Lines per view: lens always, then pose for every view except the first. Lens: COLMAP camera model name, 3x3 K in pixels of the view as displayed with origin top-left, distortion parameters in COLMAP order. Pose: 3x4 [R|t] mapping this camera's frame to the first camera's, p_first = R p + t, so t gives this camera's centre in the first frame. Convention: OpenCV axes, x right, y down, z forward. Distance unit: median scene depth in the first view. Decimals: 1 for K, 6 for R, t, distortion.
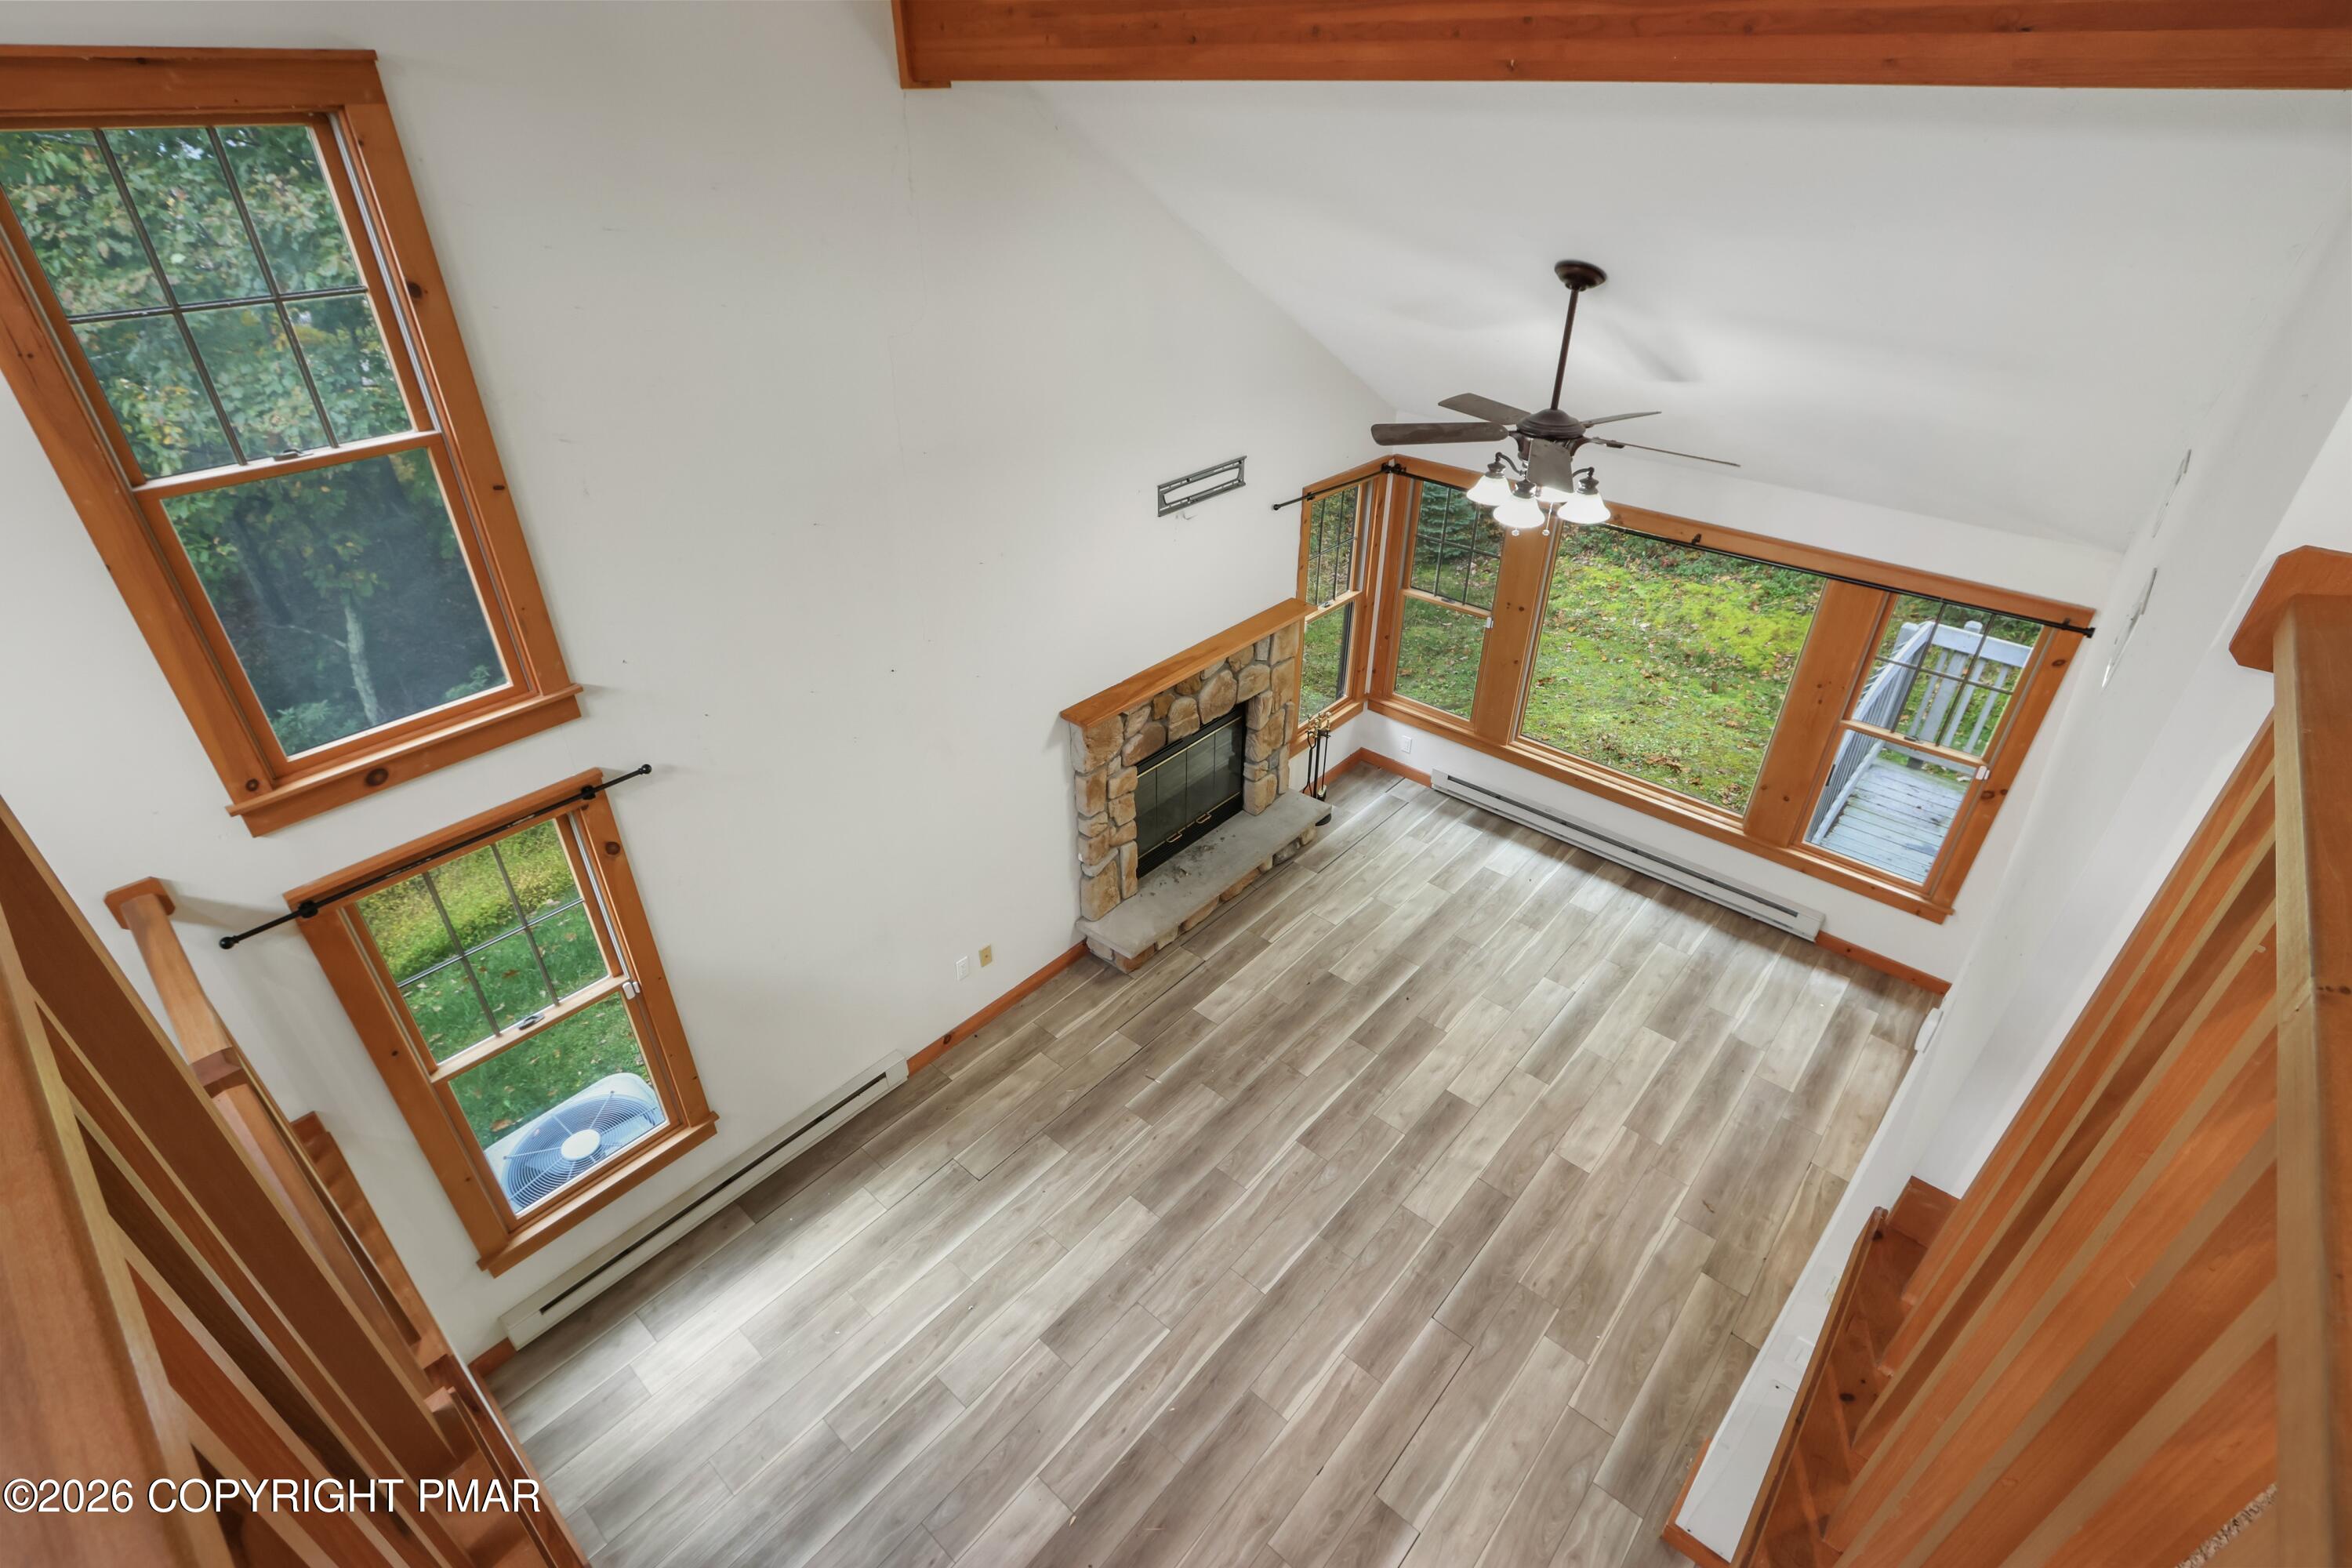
lens RADIAL K [[1079.4, 0, 1172.3], [0, 1079.4, 785.7], [0, 0, 1]] dist [-0.011734, -0.000707]
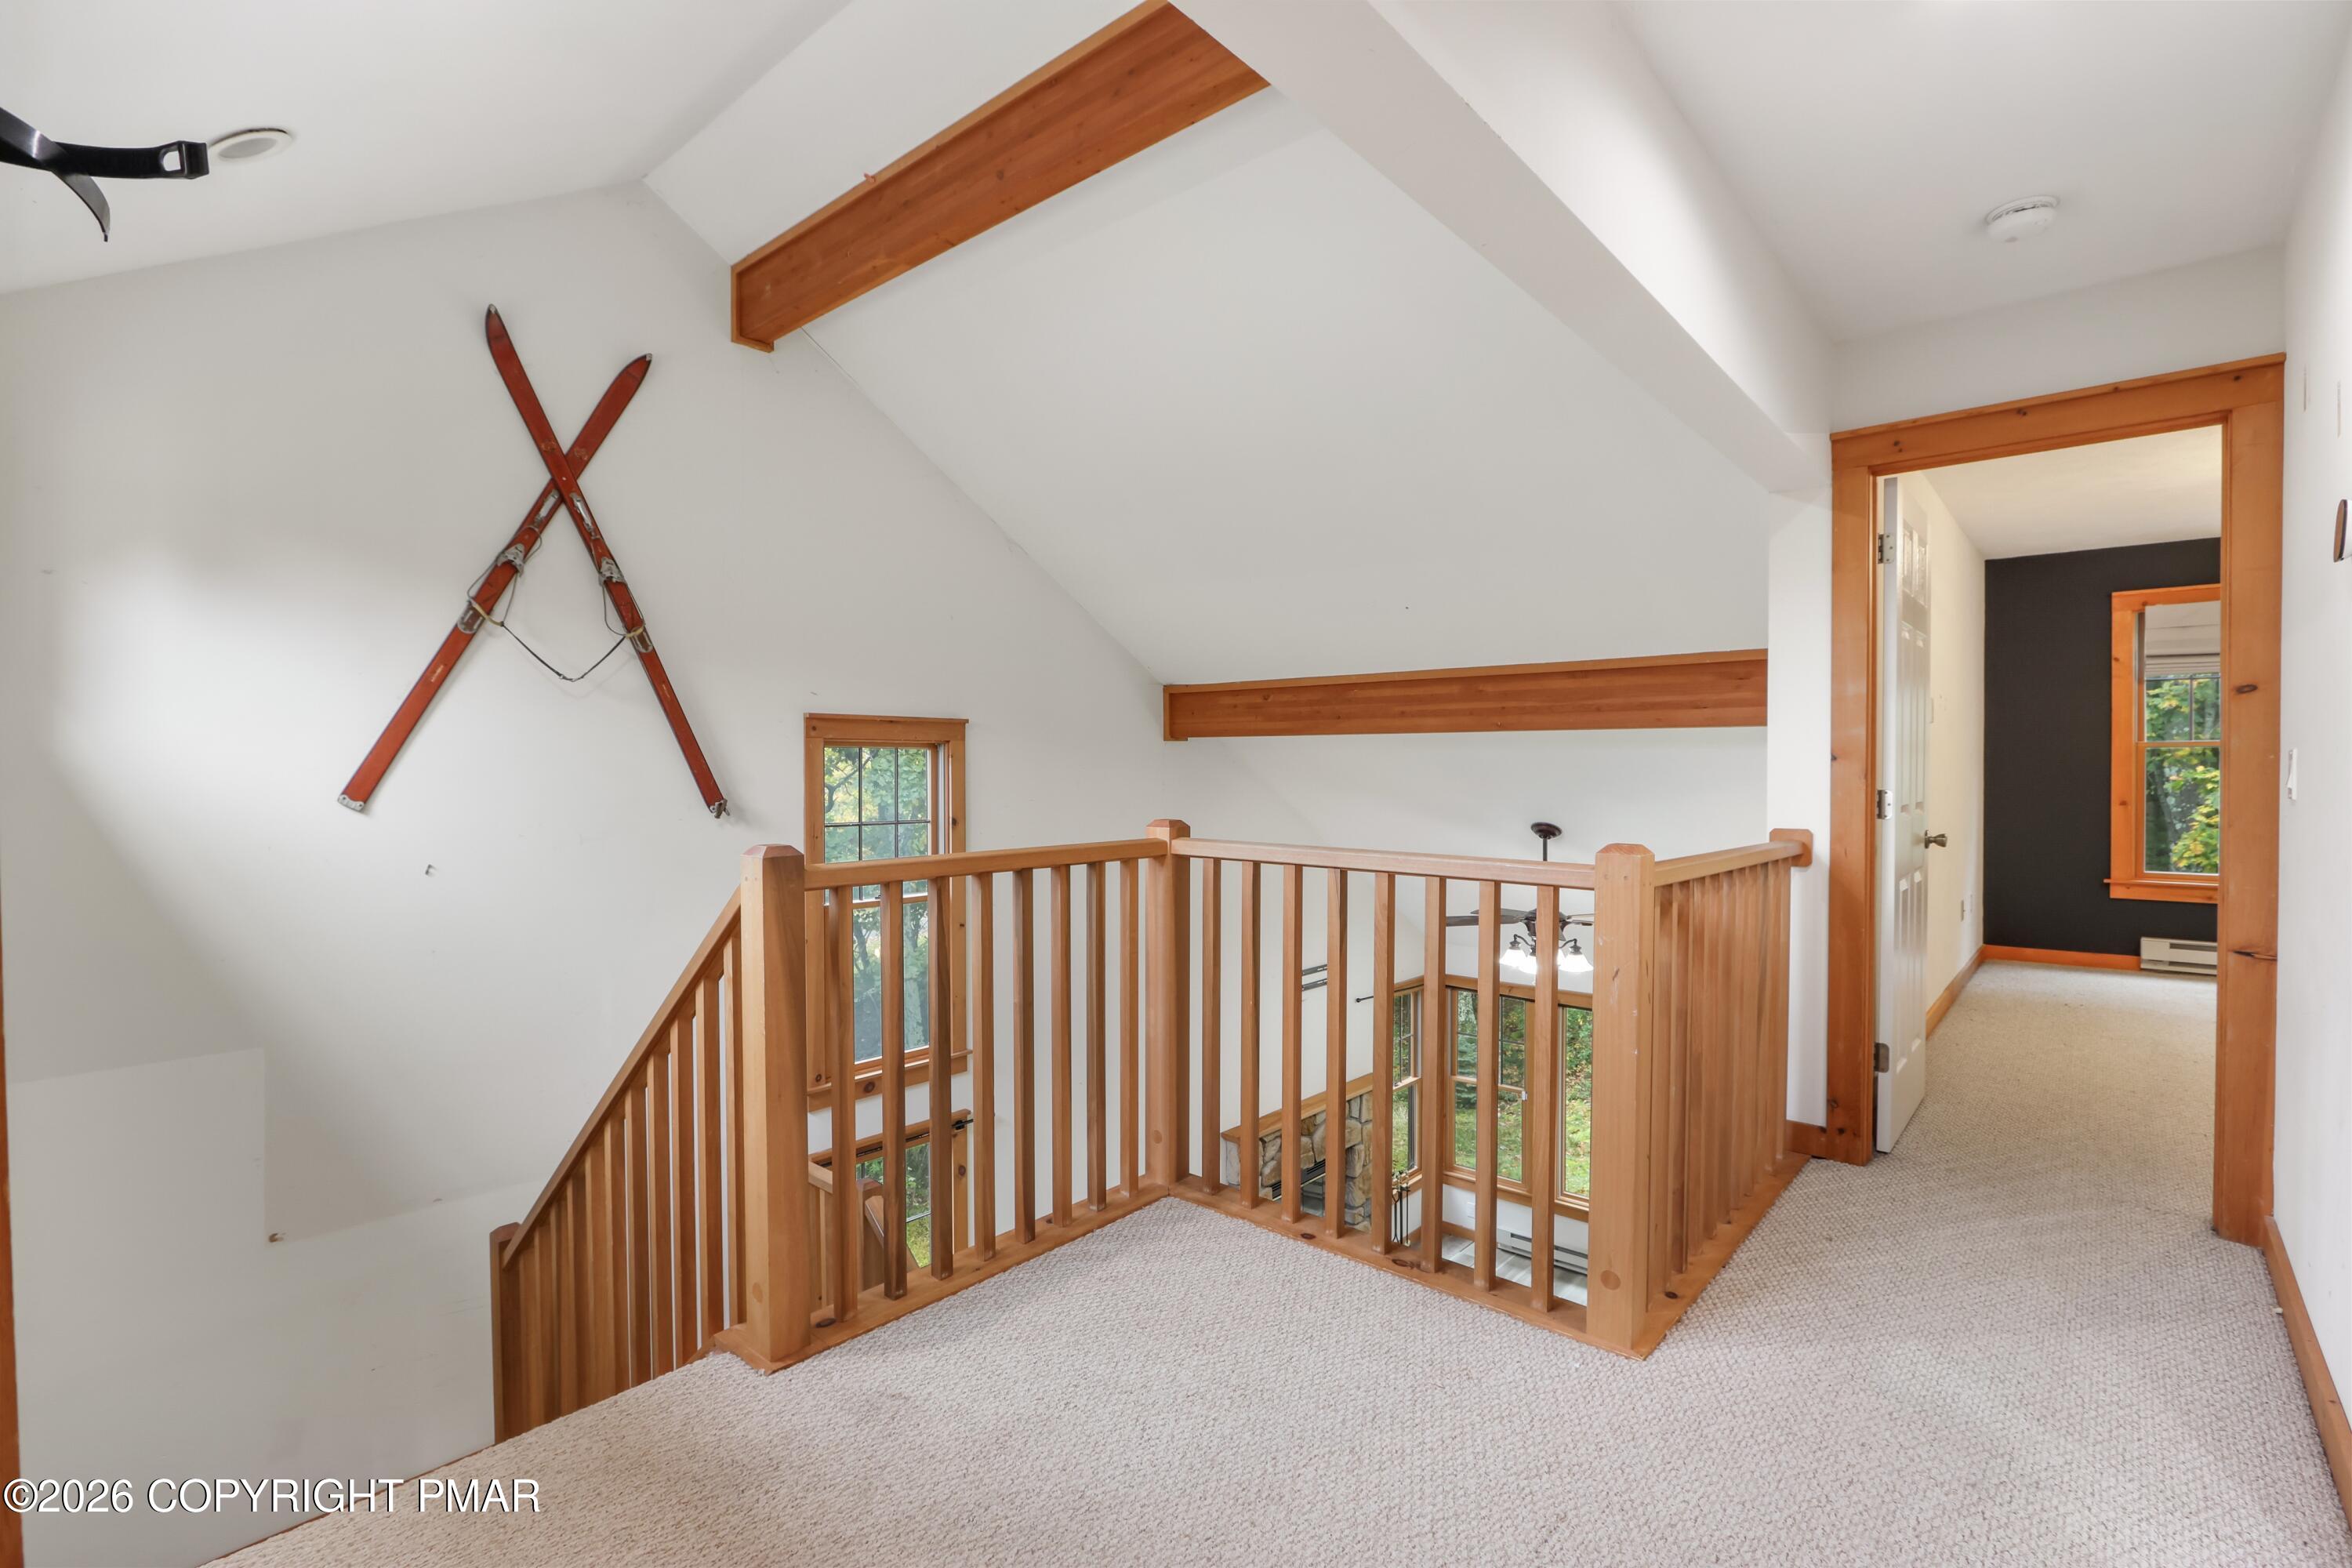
lens RADIAL K [[1079.4, 0, 1188.2], [0, 1079.4, 785.4], [0, 0, 1]] dist [-0.011734, -0.000707]
pose [[0.999903, -0.003358, 0.013524, -0.242246], [0.009981, 0.849869, -0.526899, 0.409334], [-0.009724, 0.526983, 0.849820, -0.558933]]
